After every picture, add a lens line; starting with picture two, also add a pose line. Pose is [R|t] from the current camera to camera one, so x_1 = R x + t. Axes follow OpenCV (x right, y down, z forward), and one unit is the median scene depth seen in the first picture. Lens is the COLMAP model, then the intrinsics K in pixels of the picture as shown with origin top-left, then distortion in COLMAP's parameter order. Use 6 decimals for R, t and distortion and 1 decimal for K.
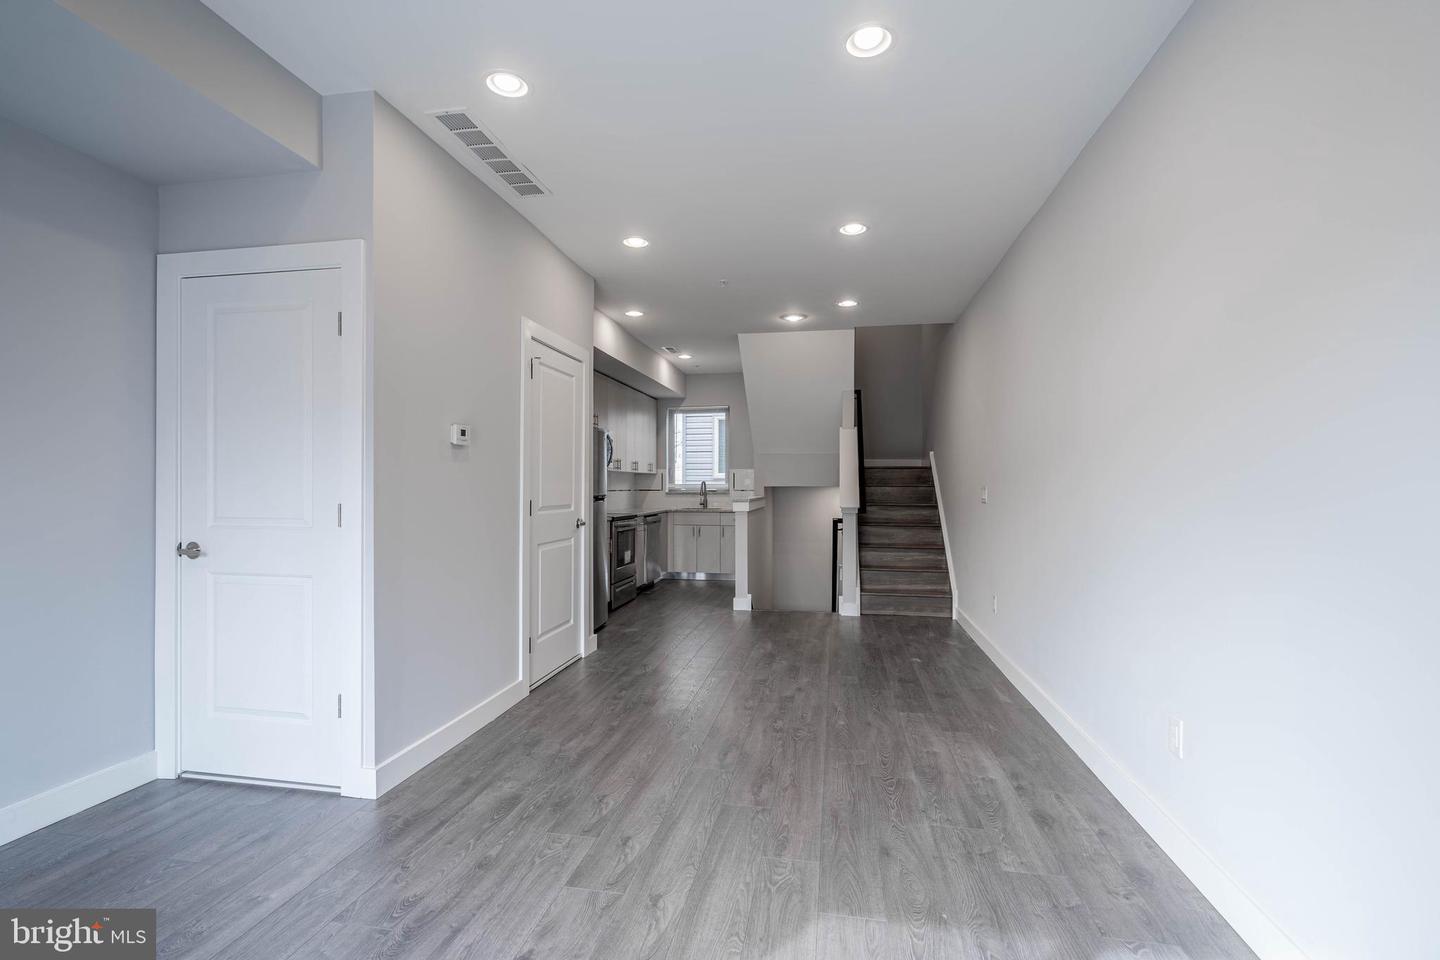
lens RADIAL K [[652.1, 0, 718.4], [0, 652.1, 489.0], [0, 0, 1]] dist [-0.001956, 0.000916]
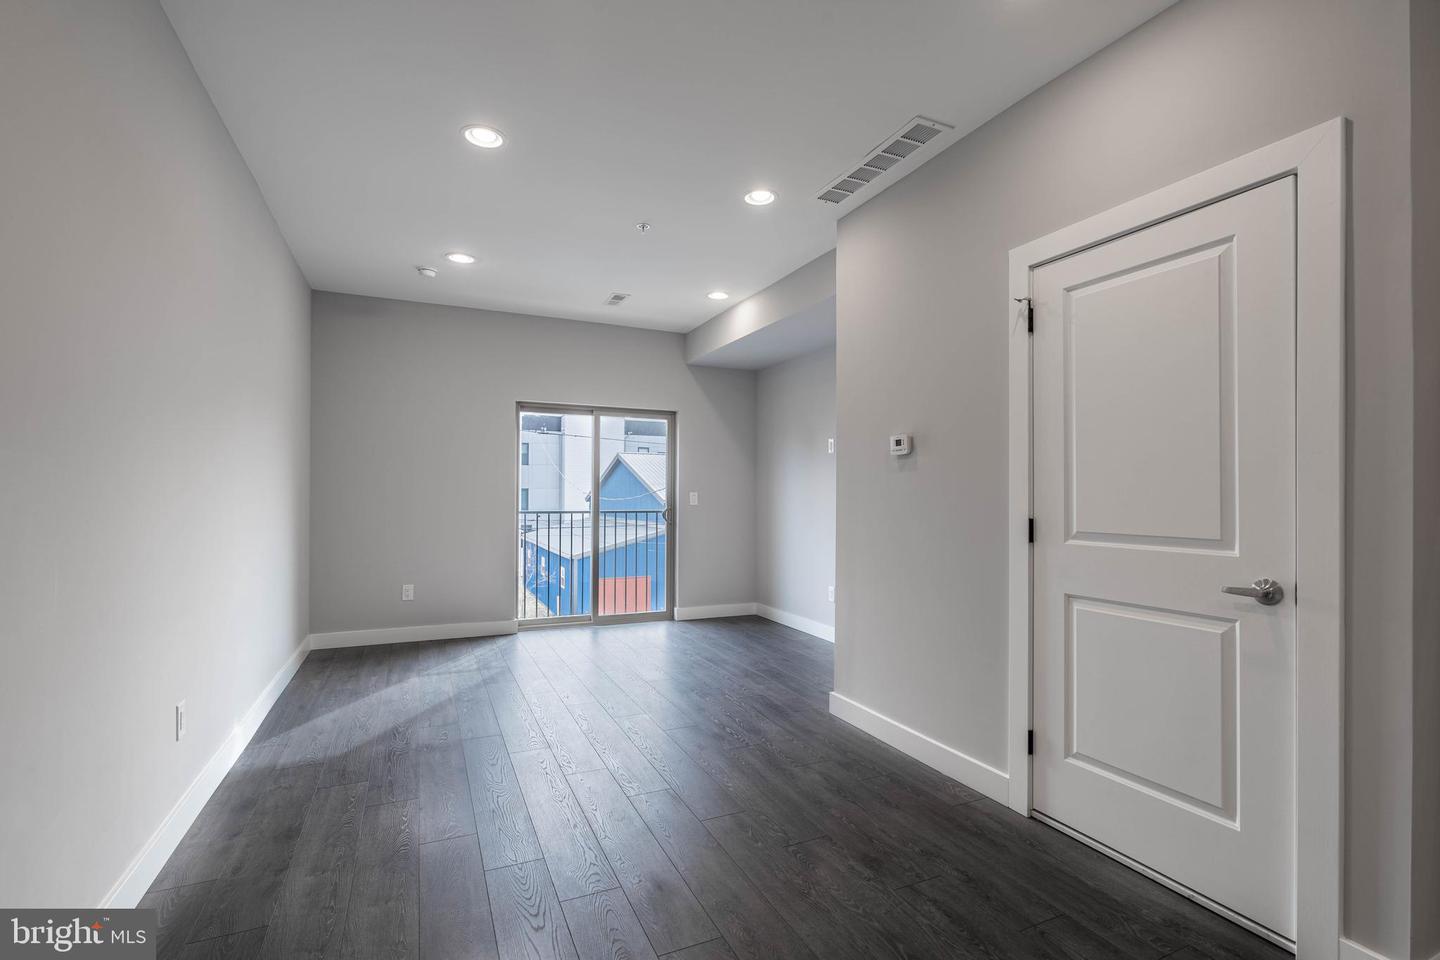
lens RADIAL K [[652.1, 0, 718.4], [0, 652.1, 489.0], [0, 0, 1]] dist [-0.001956, 0.000916]
pose [[-0.818545, -0.011600, -0.574326, 0.212004], [-0.010039, 0.999932, -0.005890, -0.002737], [0.574355, 0.000944, -0.818606, 0.850059]]
